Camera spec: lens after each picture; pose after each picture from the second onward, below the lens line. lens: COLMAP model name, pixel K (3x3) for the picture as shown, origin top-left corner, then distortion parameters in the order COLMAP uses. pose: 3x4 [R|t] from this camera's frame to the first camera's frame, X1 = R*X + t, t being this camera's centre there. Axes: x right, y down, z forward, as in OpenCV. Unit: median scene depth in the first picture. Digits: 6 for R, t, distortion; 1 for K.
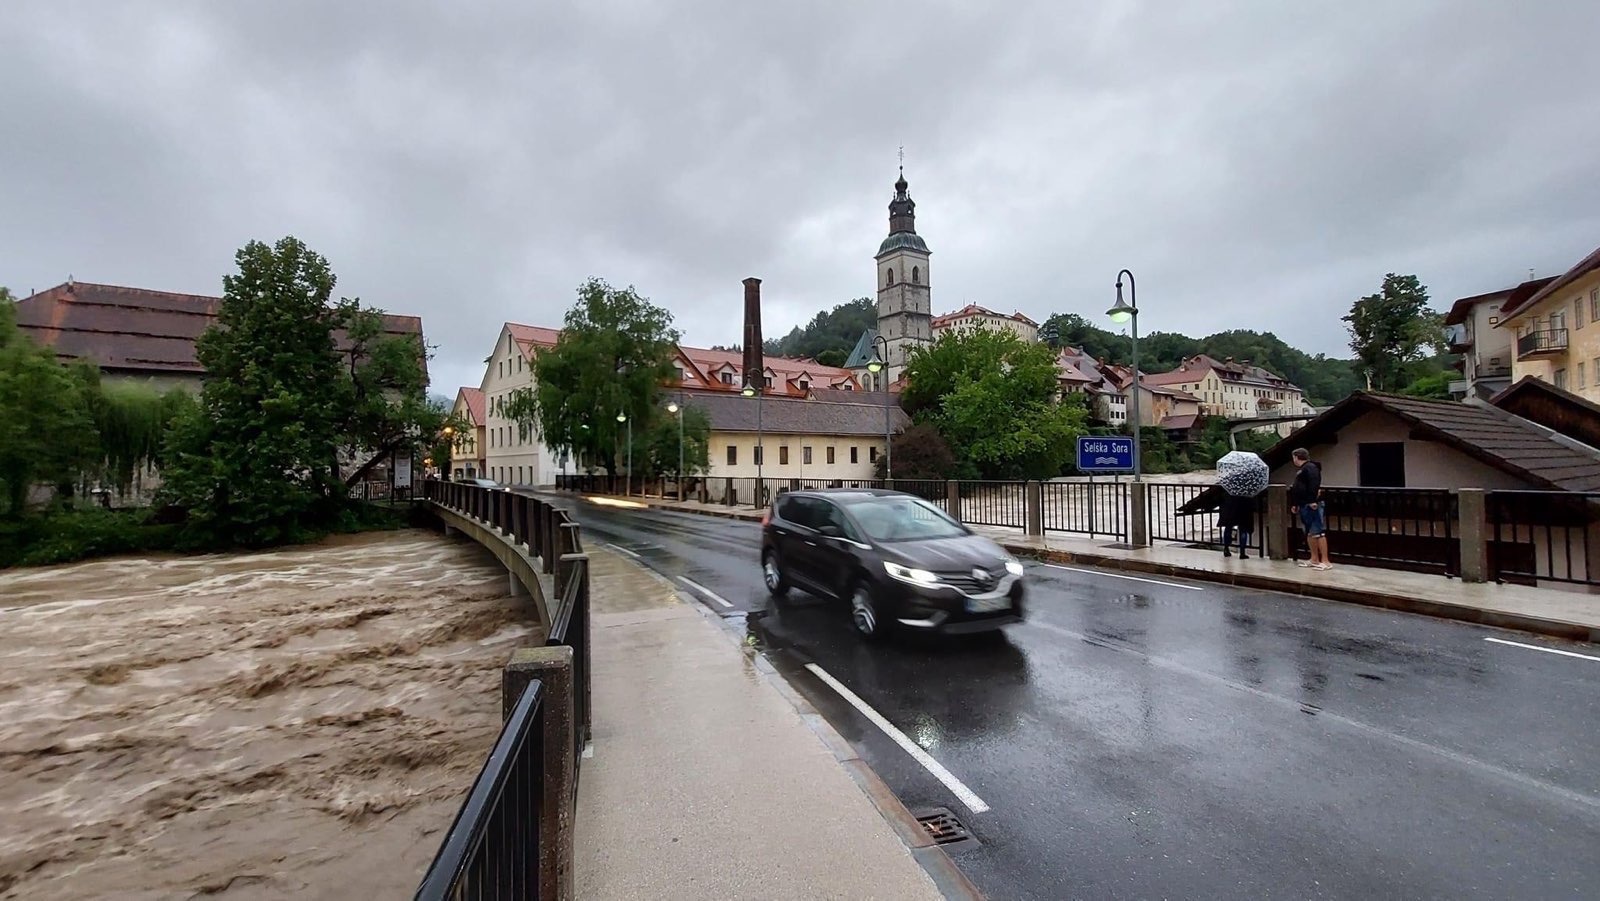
lens RADIAL K [[648.7, 0, 770.3], [0, 648.7, 441.4], [0, 0, 1]] dist [-0.001543, -0.000189]
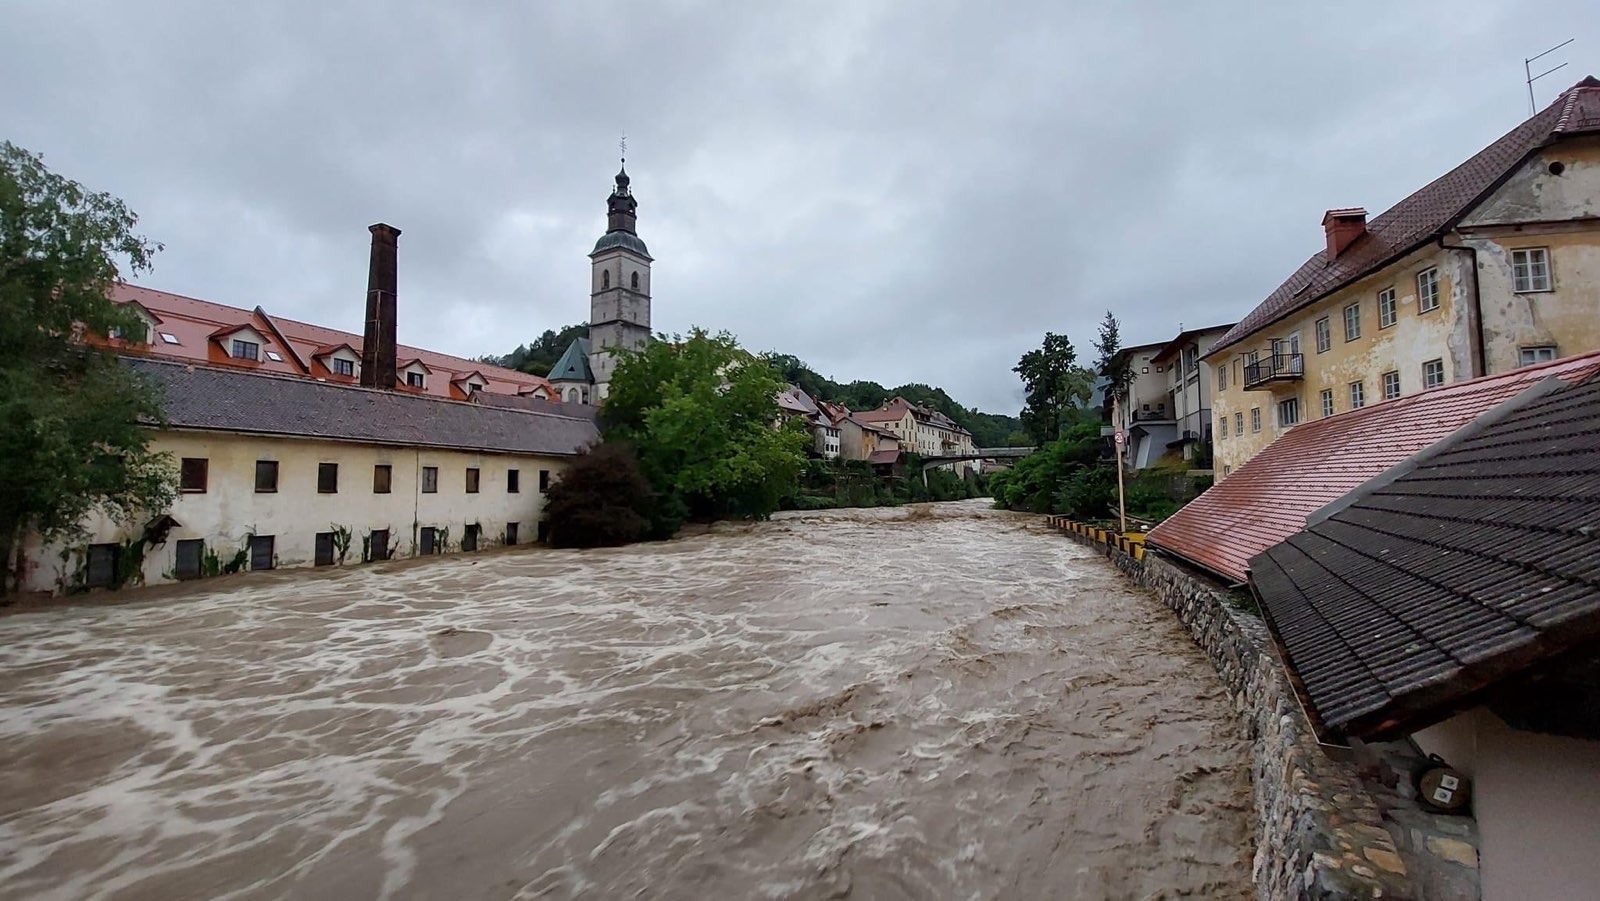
lens RADIAL K [[648.7, 0, 770.3], [0, 648.7, 441.4], [0, 0, 1]] dist [-0.001543, -0.000189]
pose [[0.916694, 0.045502, 0.396991, 0.055883], [-0.026986, 0.998277, -0.052107, 0.003732], [-0.398678, 0.037053, 0.916342, 0.130826]]
